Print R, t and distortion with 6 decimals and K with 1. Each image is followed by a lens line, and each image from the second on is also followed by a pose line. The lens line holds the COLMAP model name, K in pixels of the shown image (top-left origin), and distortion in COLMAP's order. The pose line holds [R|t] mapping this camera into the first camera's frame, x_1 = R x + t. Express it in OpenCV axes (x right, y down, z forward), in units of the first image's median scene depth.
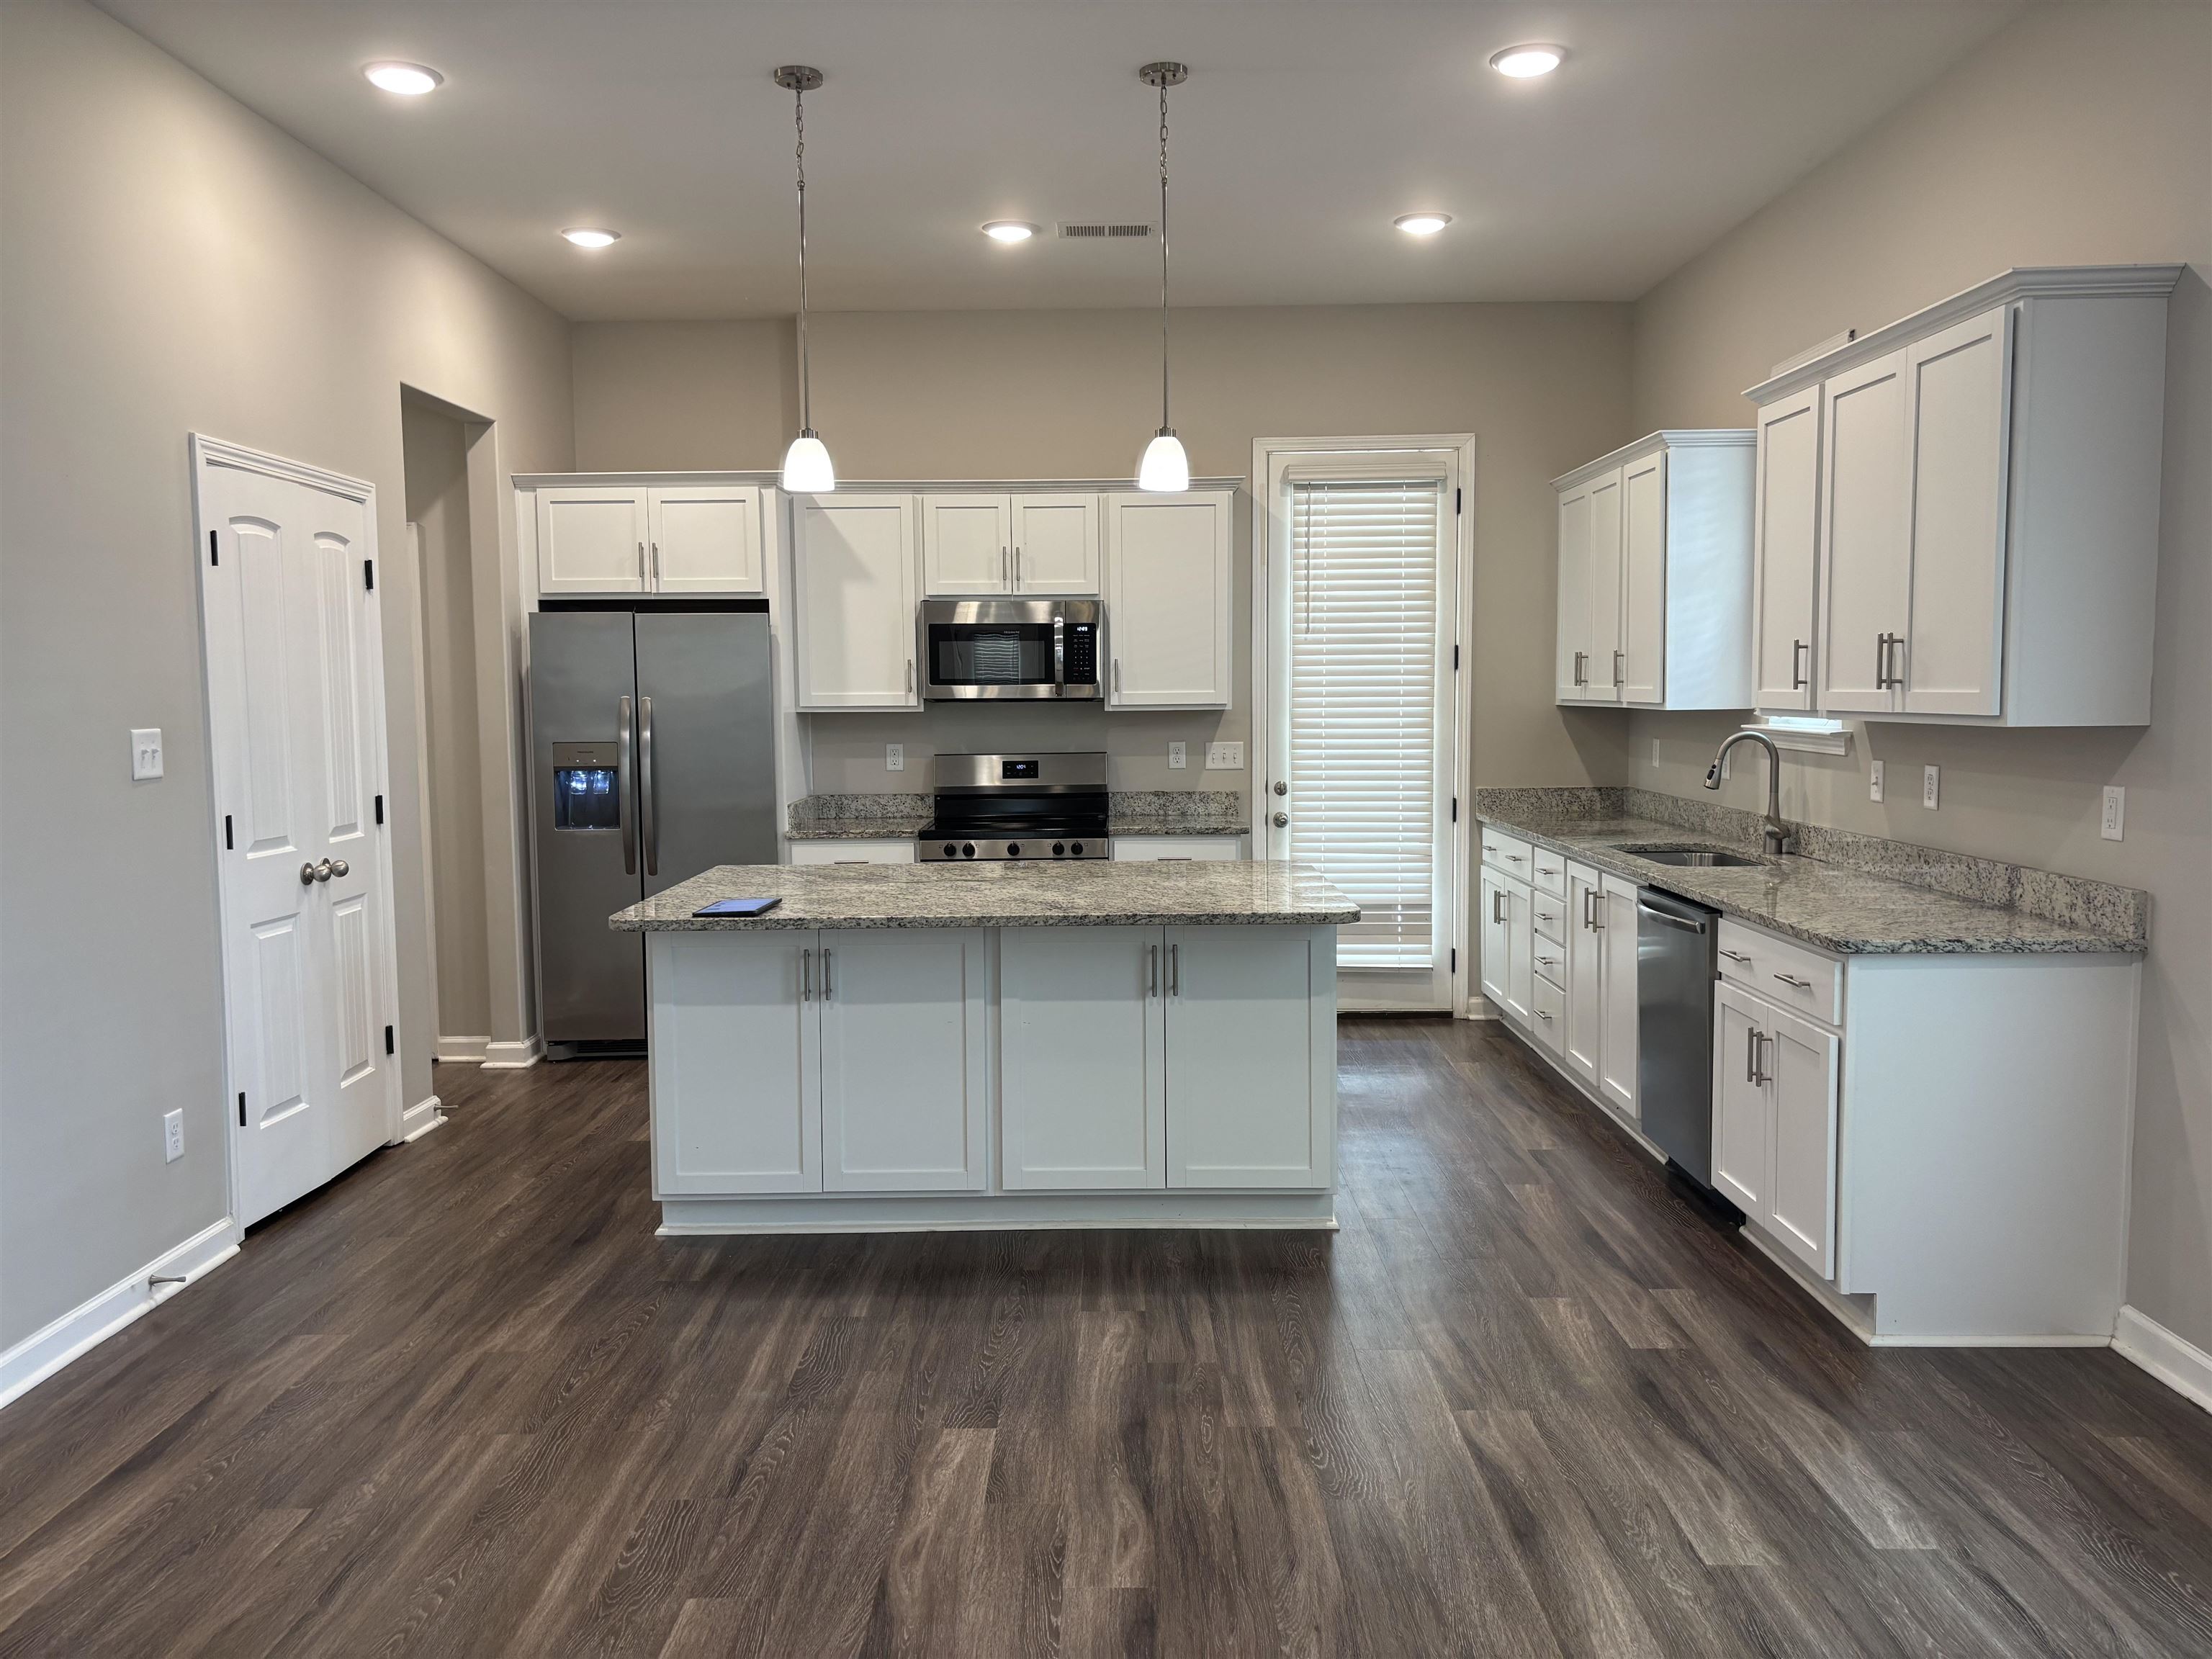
lens RADIAL K [[1641.5, 0, 1100.9], [0, 1641.5, 851.0], [0, 0, 1]] dist [0.022811, -0.017727]
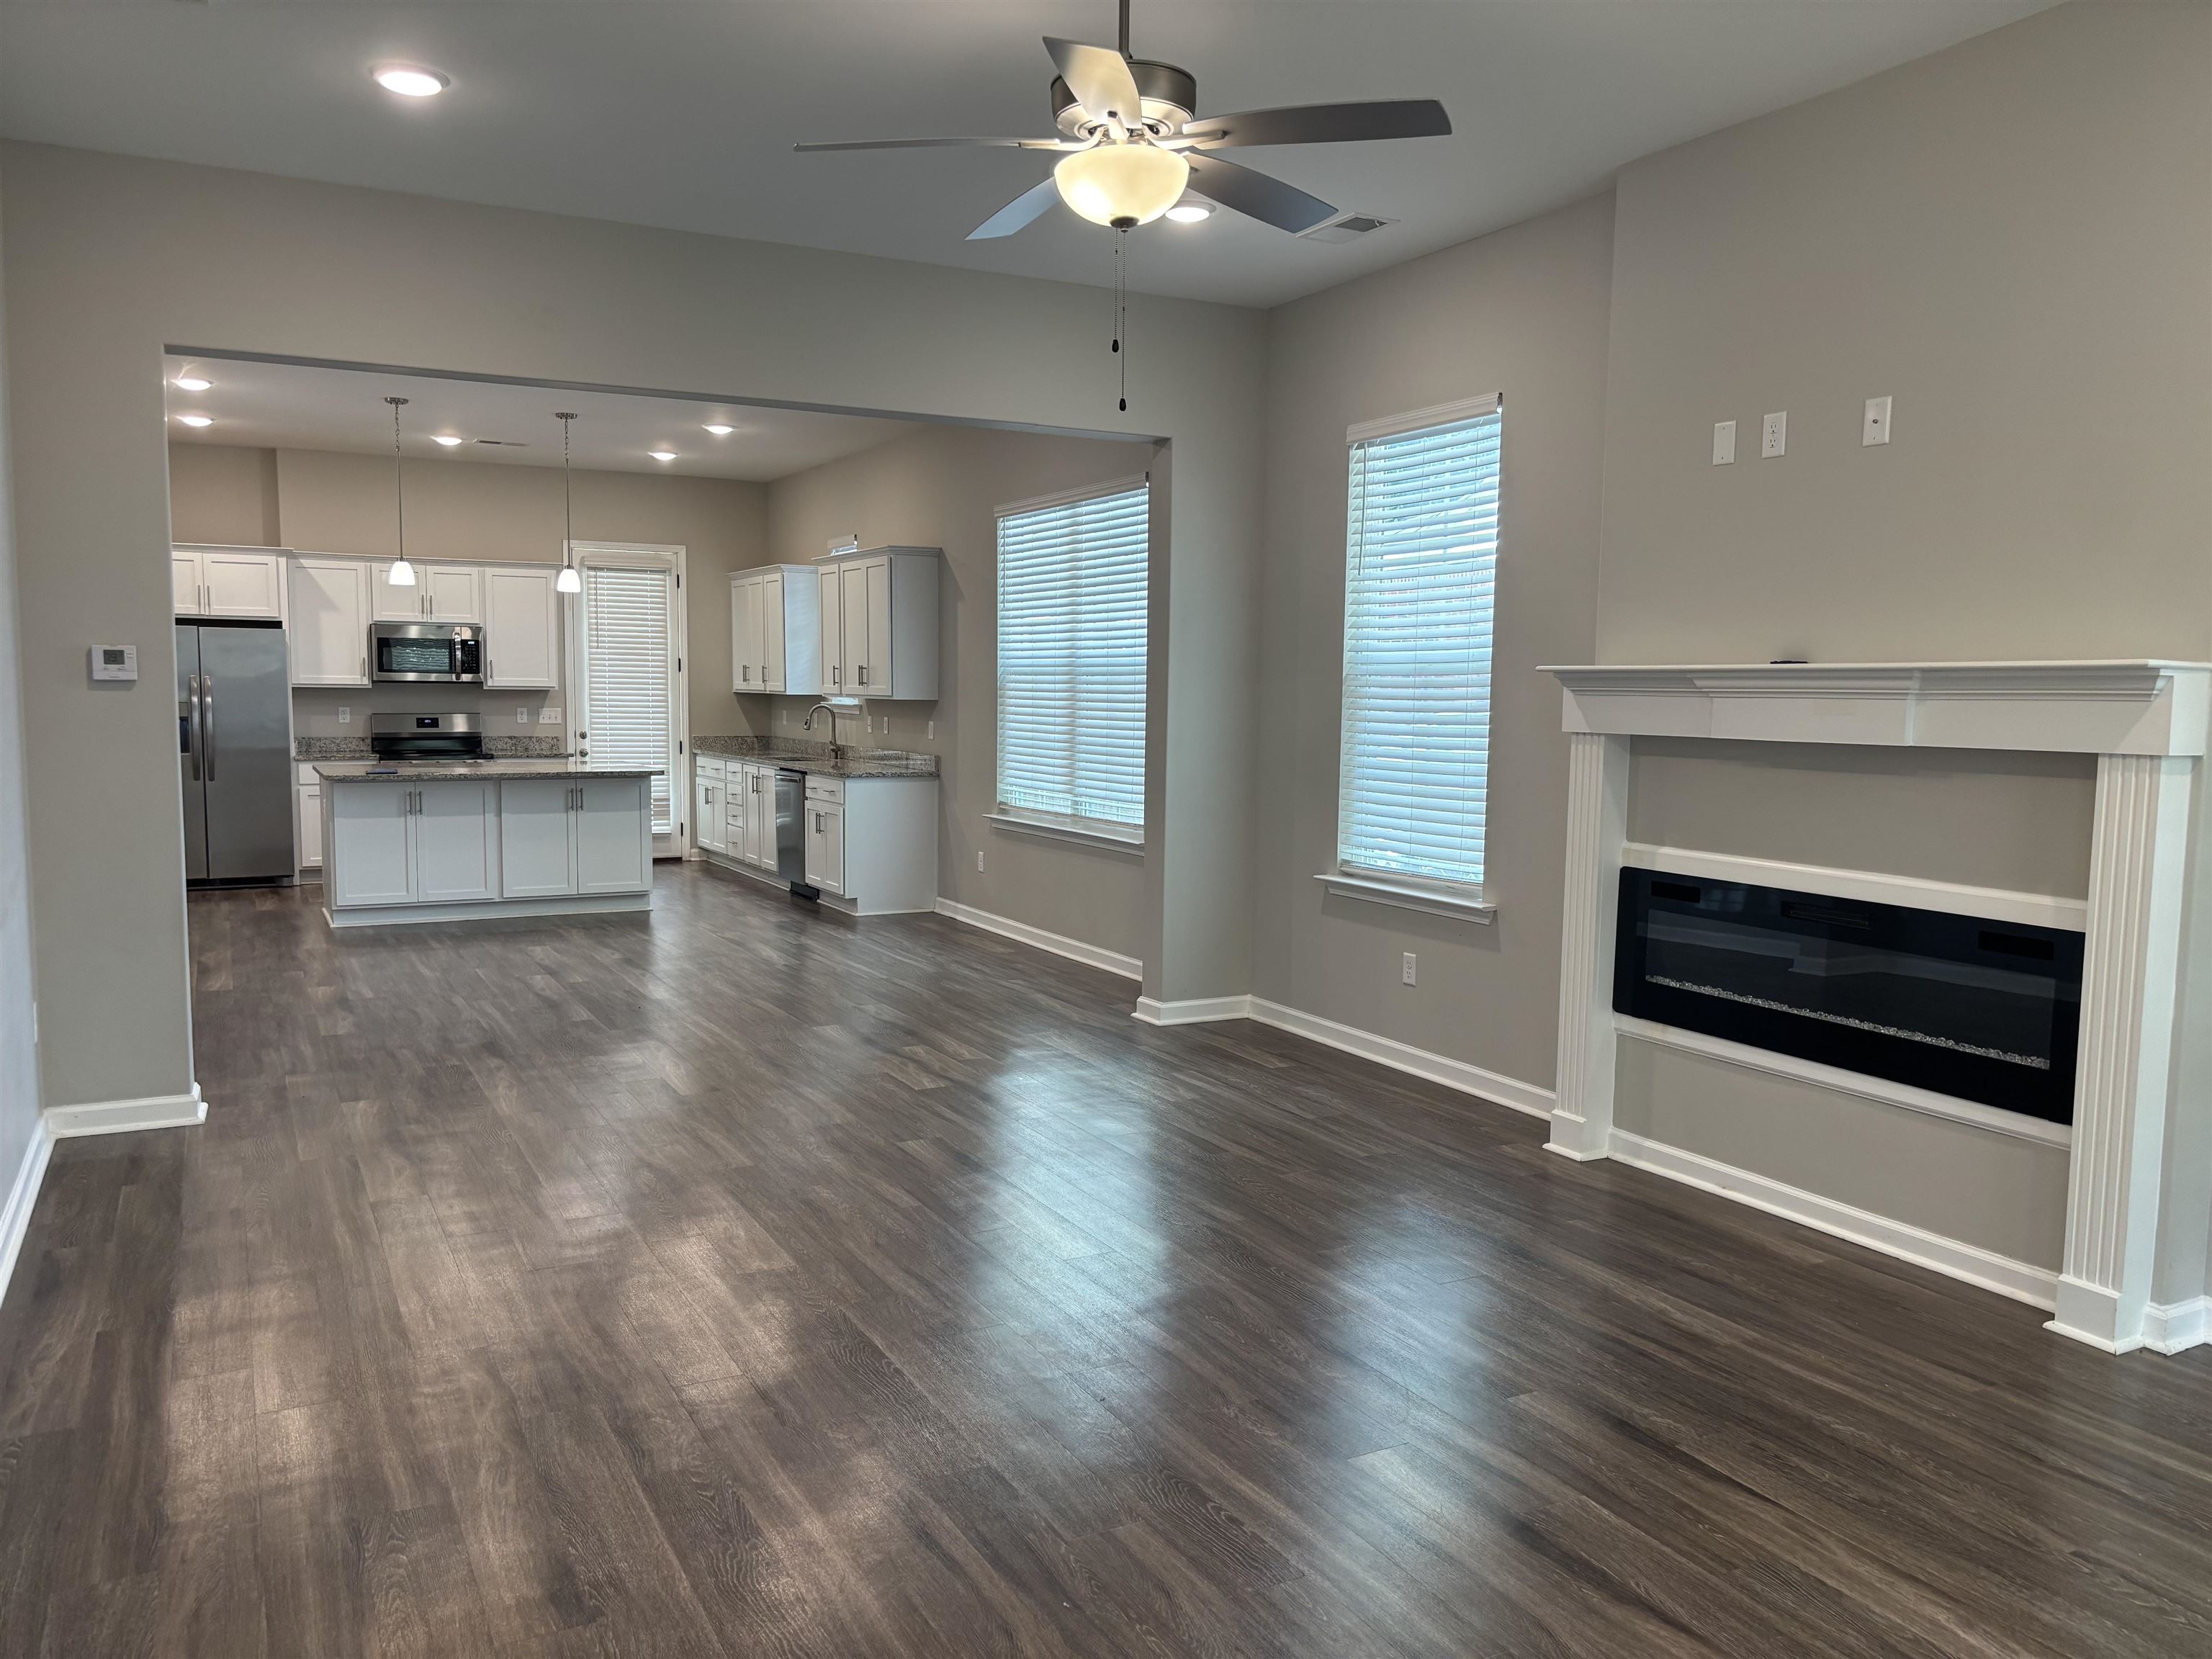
lens RADIAL K [[1641.5, 0, 1116.6], [0, 1641.5, 844.4], [0, 0, 1]] dist [0.022811, -0.017727]
pose [[0.872530, -0.026105, 0.487862, -0.290247], [0.026863, 0.999624, 0.005444, 0.096630], [-0.487821, 0.008355, 0.872904, -0.945209]]
